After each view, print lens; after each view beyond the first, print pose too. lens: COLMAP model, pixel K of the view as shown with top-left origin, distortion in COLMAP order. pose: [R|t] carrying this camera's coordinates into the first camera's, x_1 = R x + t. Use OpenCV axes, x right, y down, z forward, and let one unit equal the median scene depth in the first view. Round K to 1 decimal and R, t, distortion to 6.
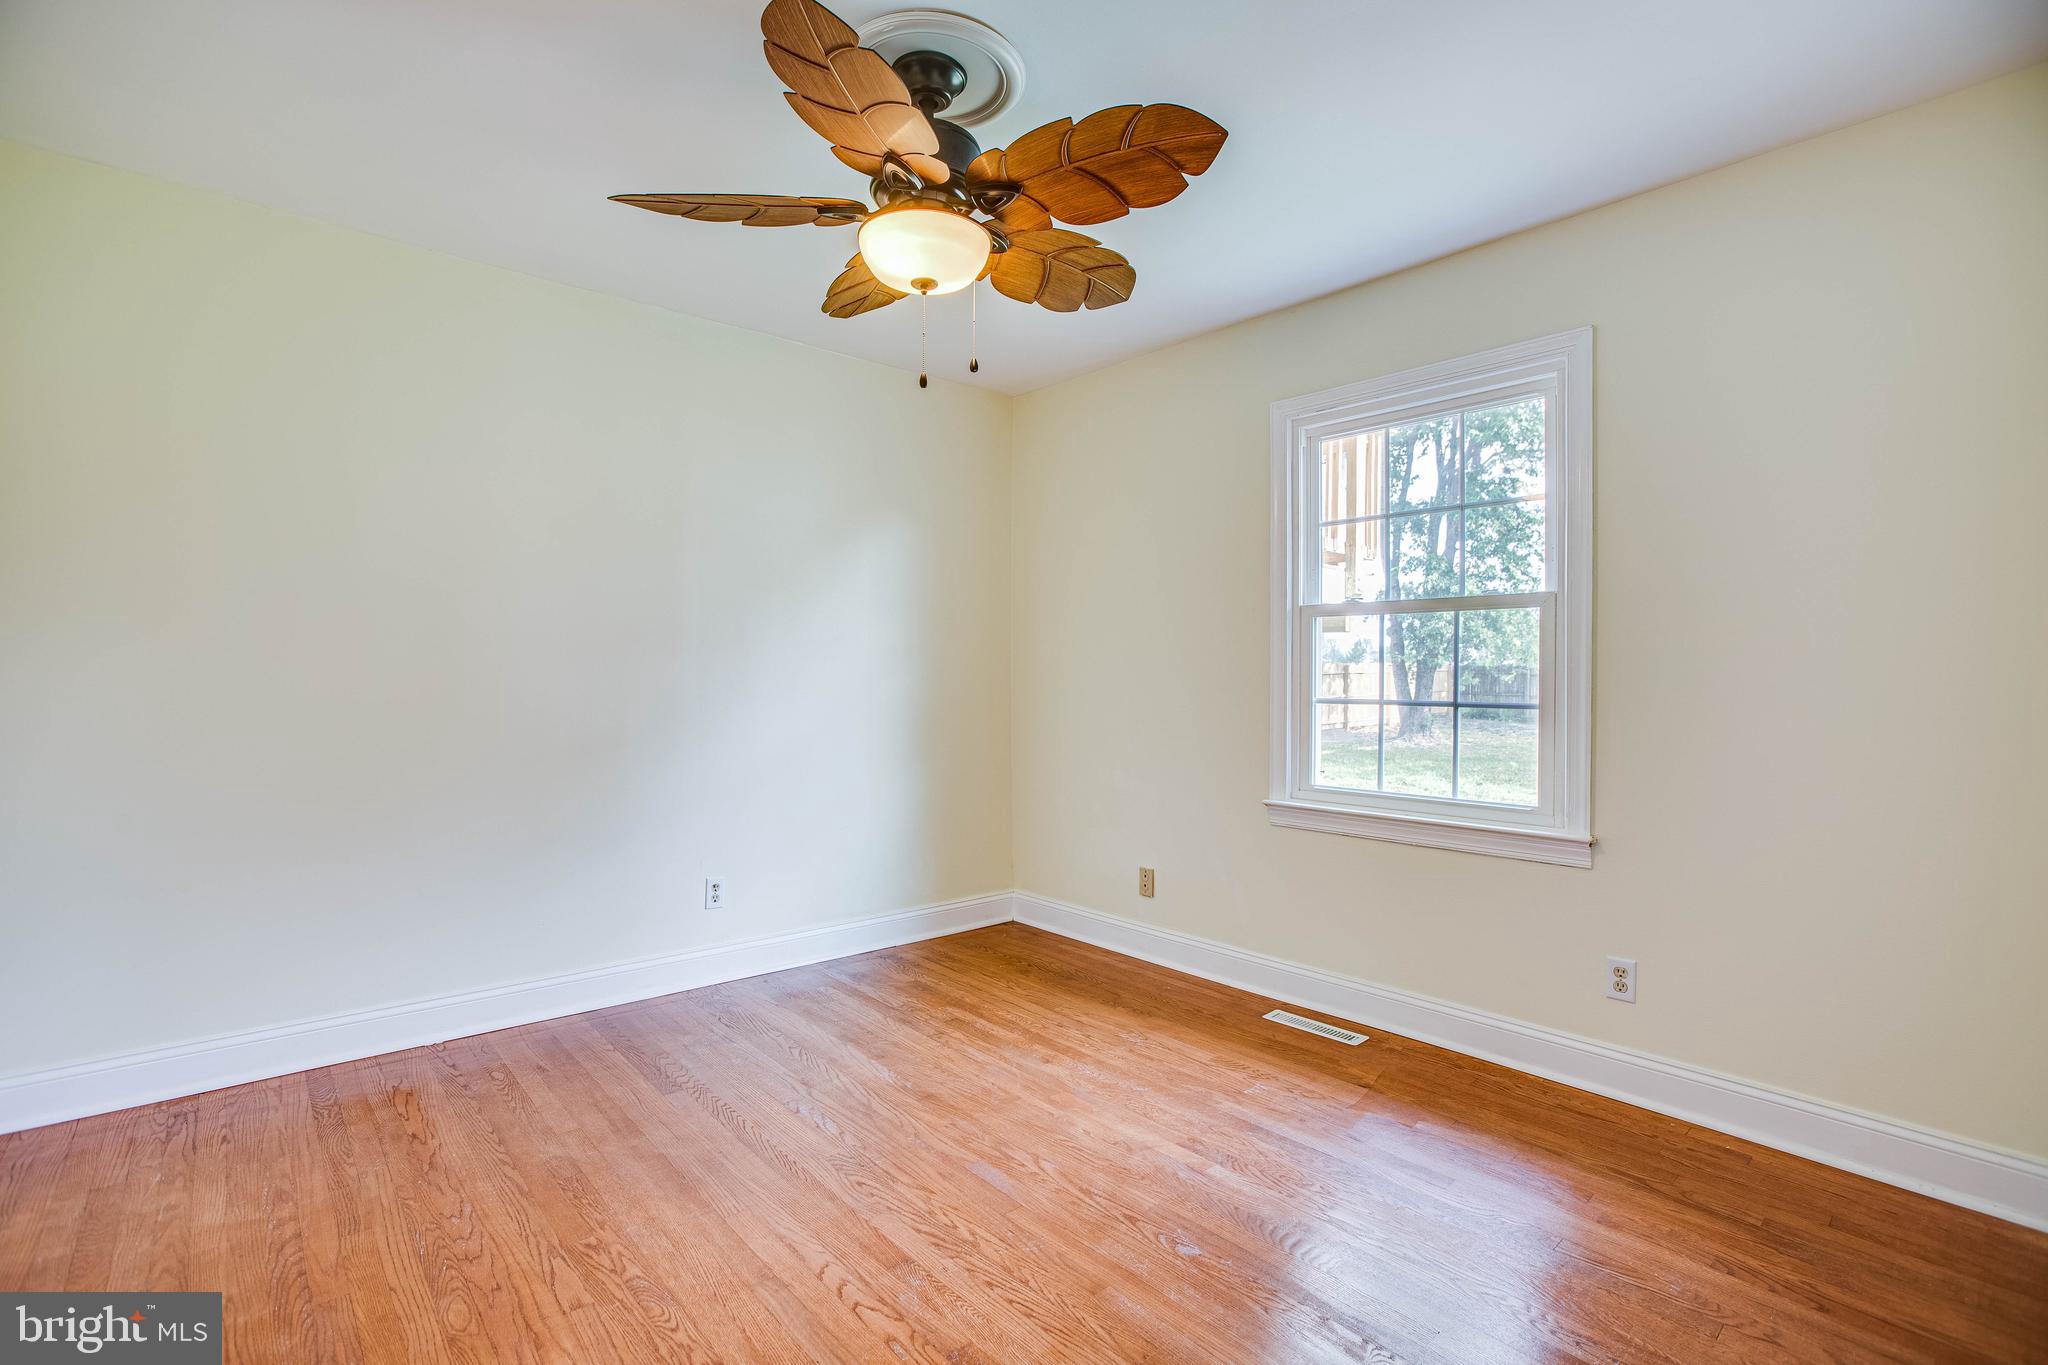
lens RADIAL K [[931.8, 0, 1020.3], [0, 931.8, 677.4], [0, 0, 1]] dist [-0.054204, 0.015953]
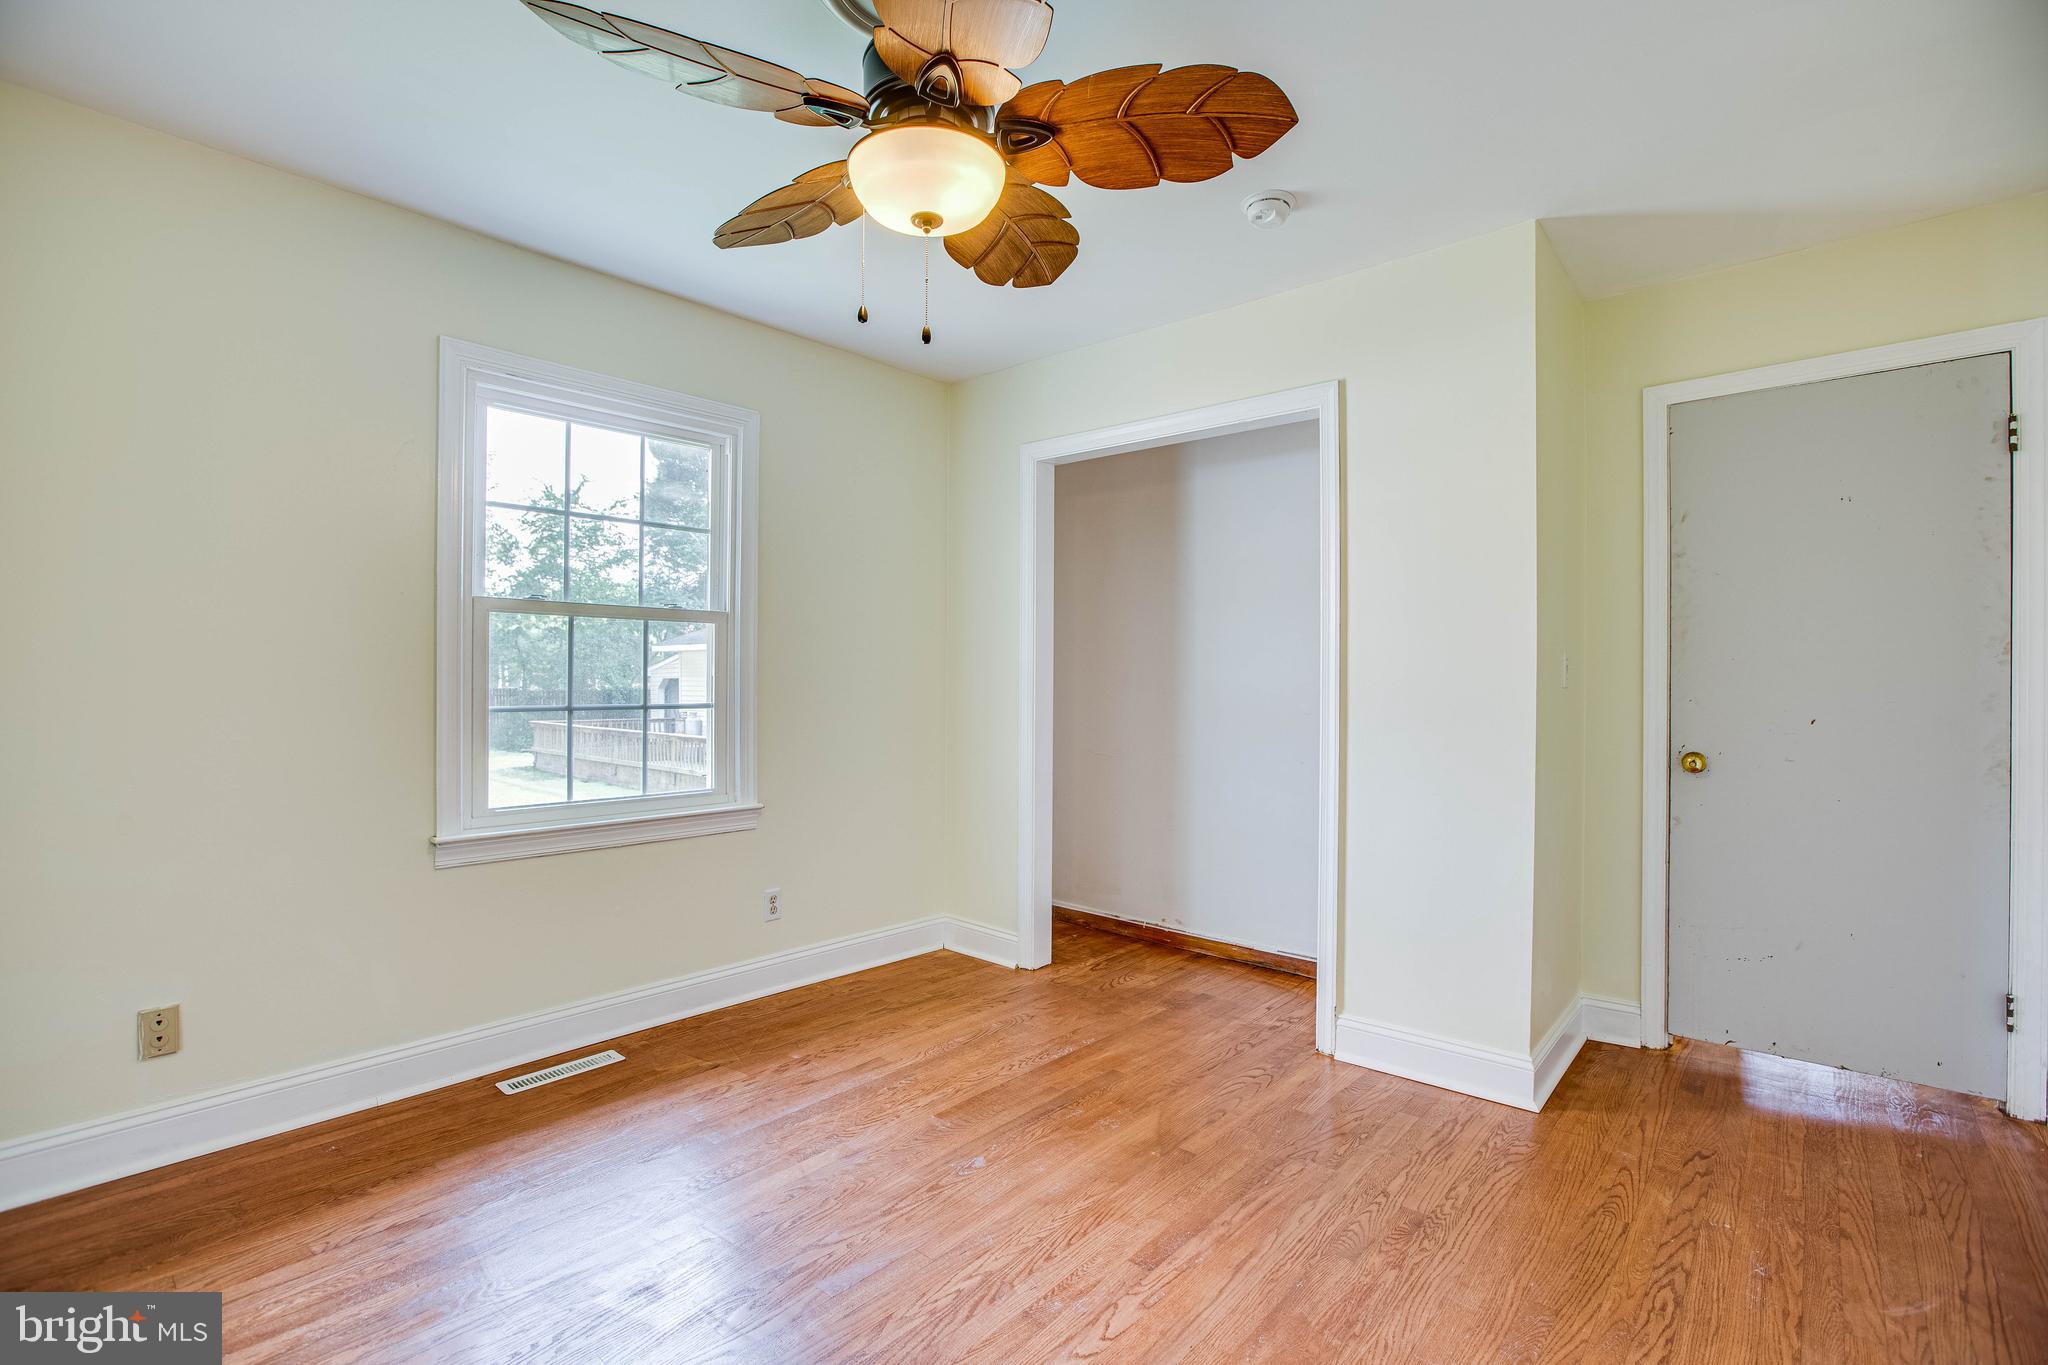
lens RADIAL K [[931.8, 0, 1018.3], [0, 931.8, 683.5], [0, 0, 1]] dist [-0.054204, 0.015953]
pose [[-0.129658, -0.009523, 0.991513, -0.659110], [-0.005336, 0.999946, 0.008906, -0.010863], [-0.991544, -0.004136, -0.129702, 0.715375]]
